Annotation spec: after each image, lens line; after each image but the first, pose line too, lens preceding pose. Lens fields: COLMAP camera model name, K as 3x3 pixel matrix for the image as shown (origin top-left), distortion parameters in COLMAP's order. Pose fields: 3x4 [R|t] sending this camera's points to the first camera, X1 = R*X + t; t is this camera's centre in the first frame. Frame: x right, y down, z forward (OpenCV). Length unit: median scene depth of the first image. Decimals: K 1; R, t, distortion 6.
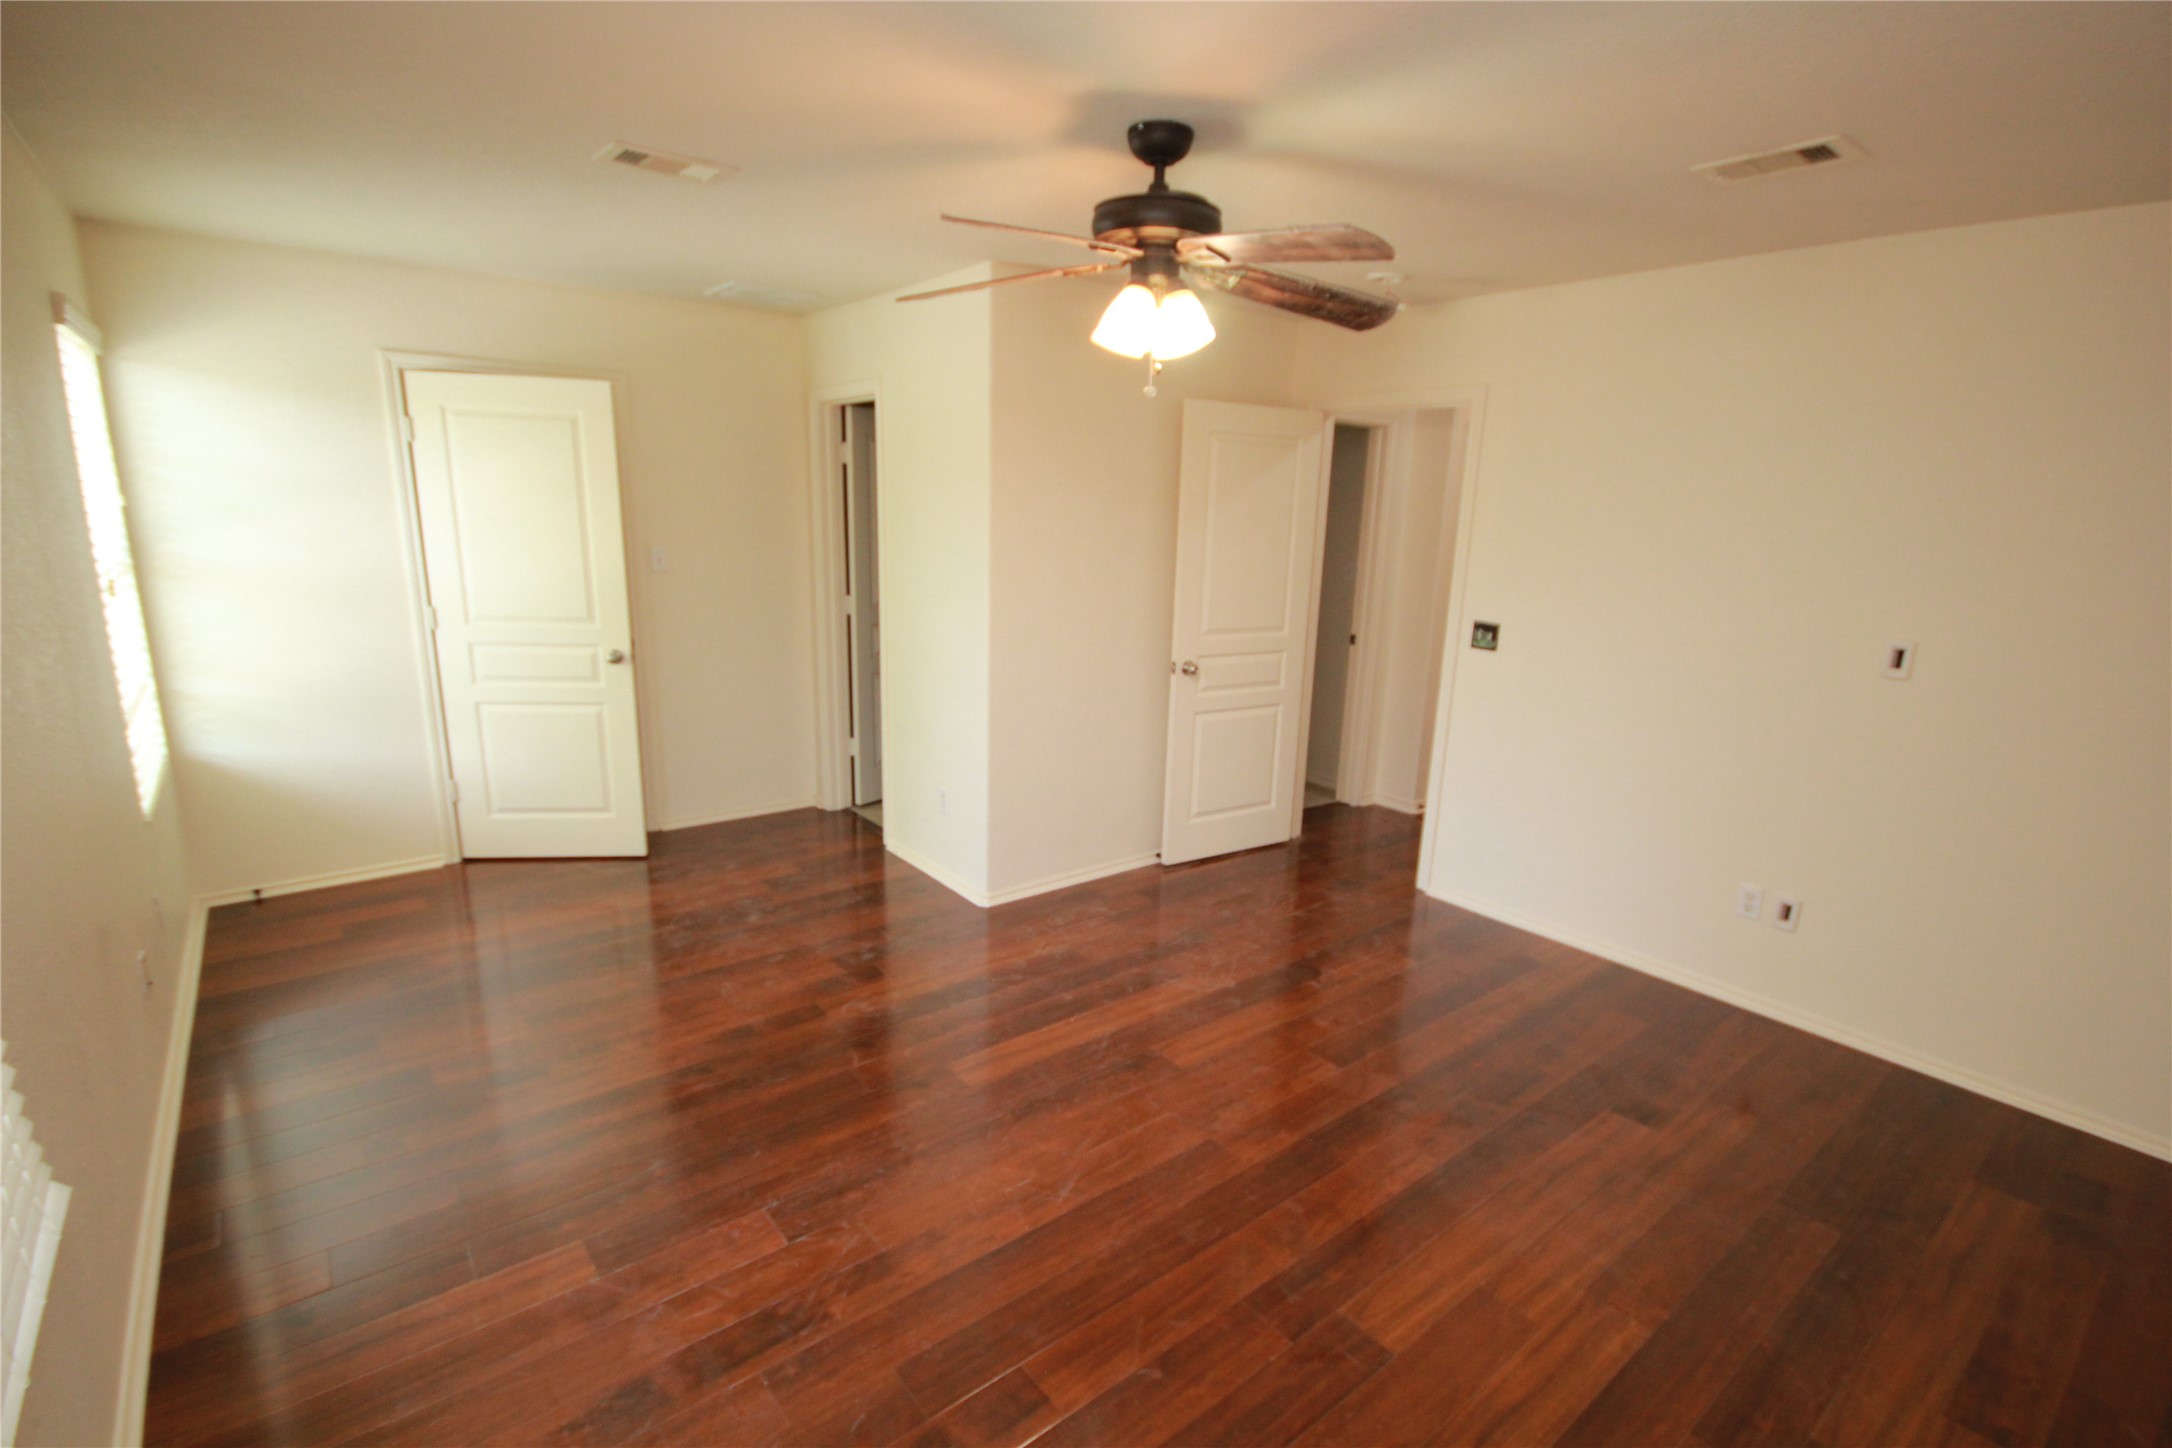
lens RADIAL K [[1001.3, 0, 1086.8], [0, 1001.3, 748.6], [0, 0, 1]] dist [0.000475, 0.001148]
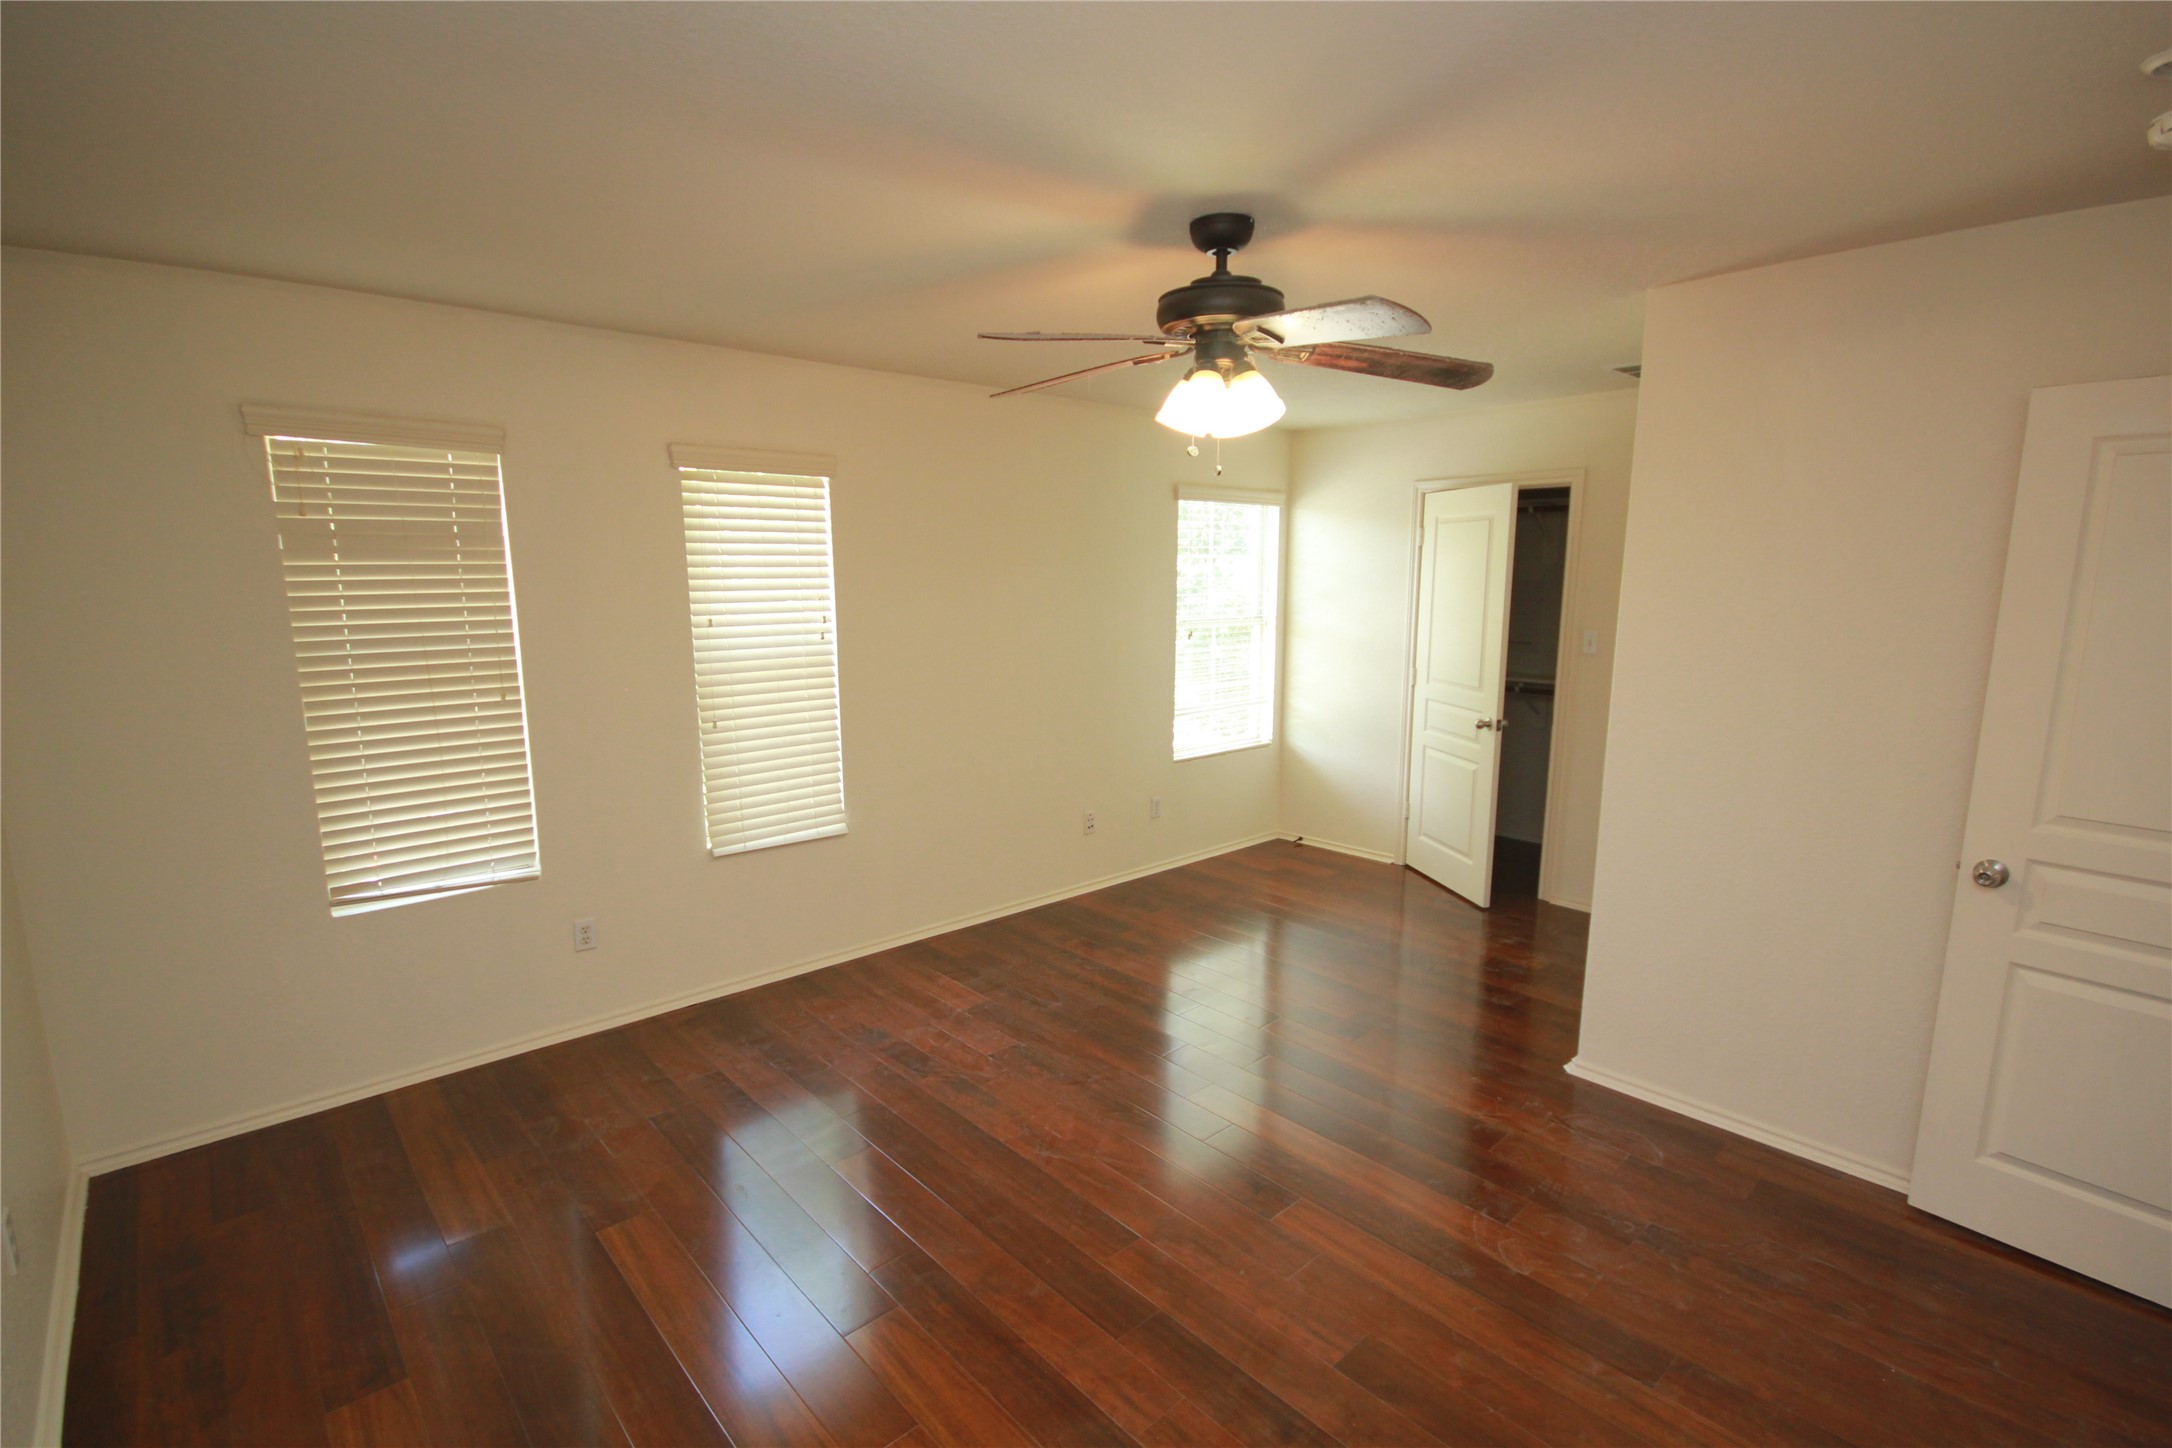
lens RADIAL K [[1003.1, 0, 1090.3], [0, 1003.1, 748.5], [0, 0, 1]] dist [0.000650, -0.000239]
pose [[0.064721, 0.147103, -0.987002, 1.040034], [-0.234553, 0.963608, 0.128236, -0.178431], [0.969946, 0.223205, 0.096869, 0.791928]]
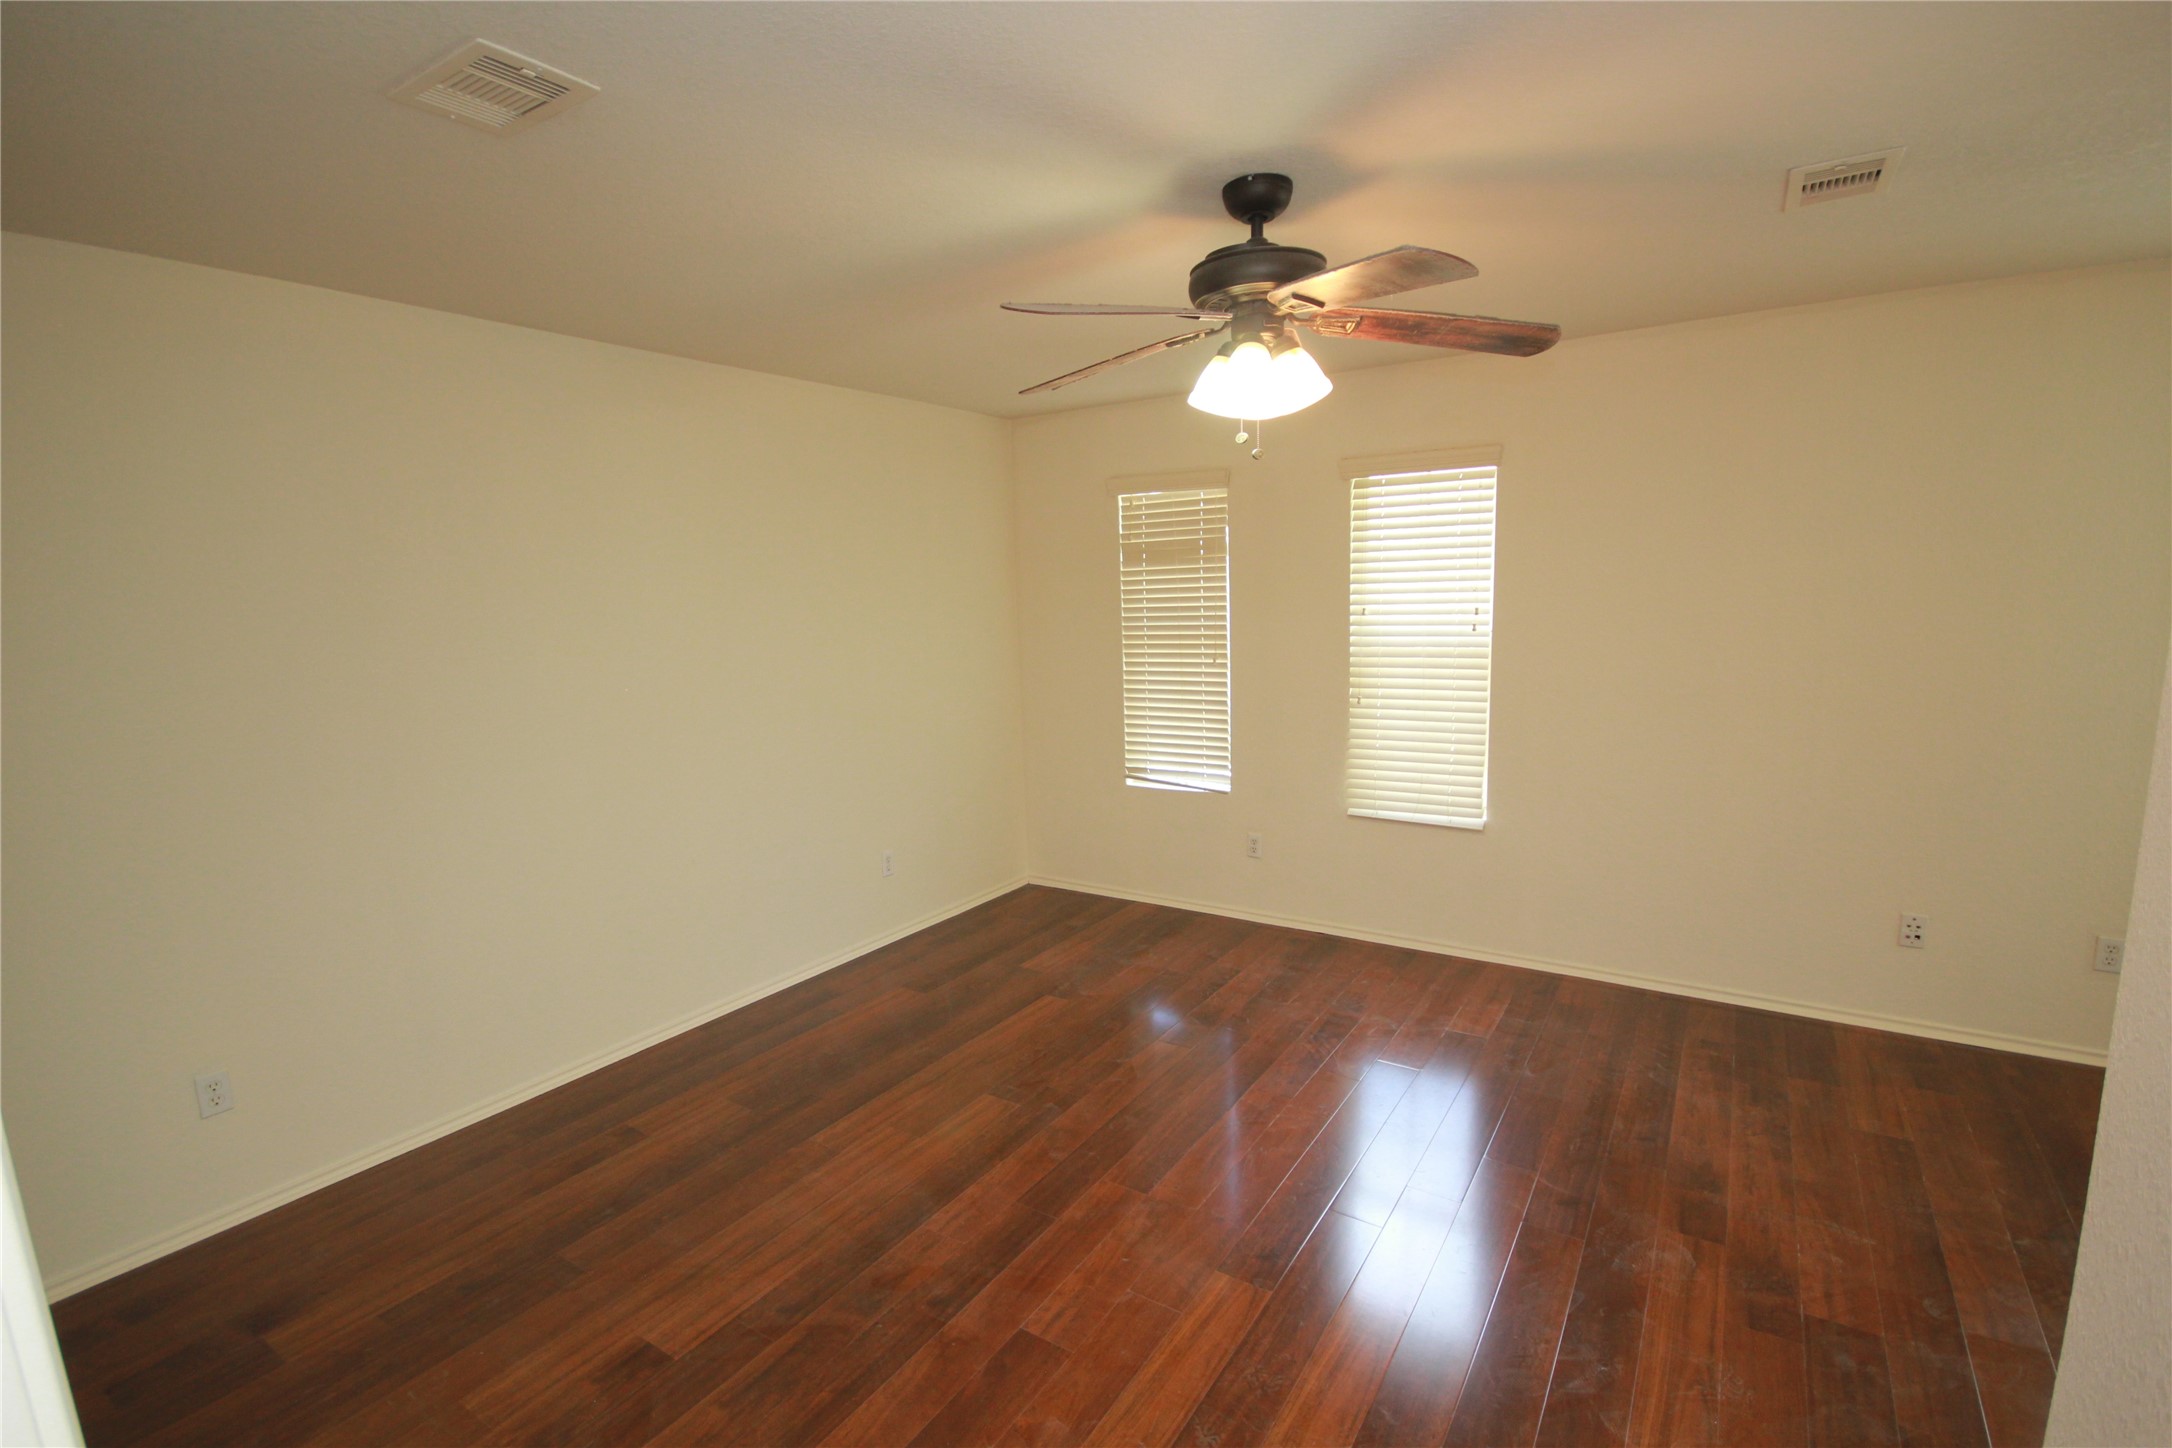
lens RADIAL K [[993.3, 0, 1090.6], [0, 993.3, 754.2], [0, 0, 1]] dist [-0.012705, 0.000034]
pose [[-0.949558, 0.048154, -0.309874, 0.484614], [-0.074862, 0.924763, 0.373108, -0.402938], [0.304526, 0.377485, -0.874511, 1.764575]]
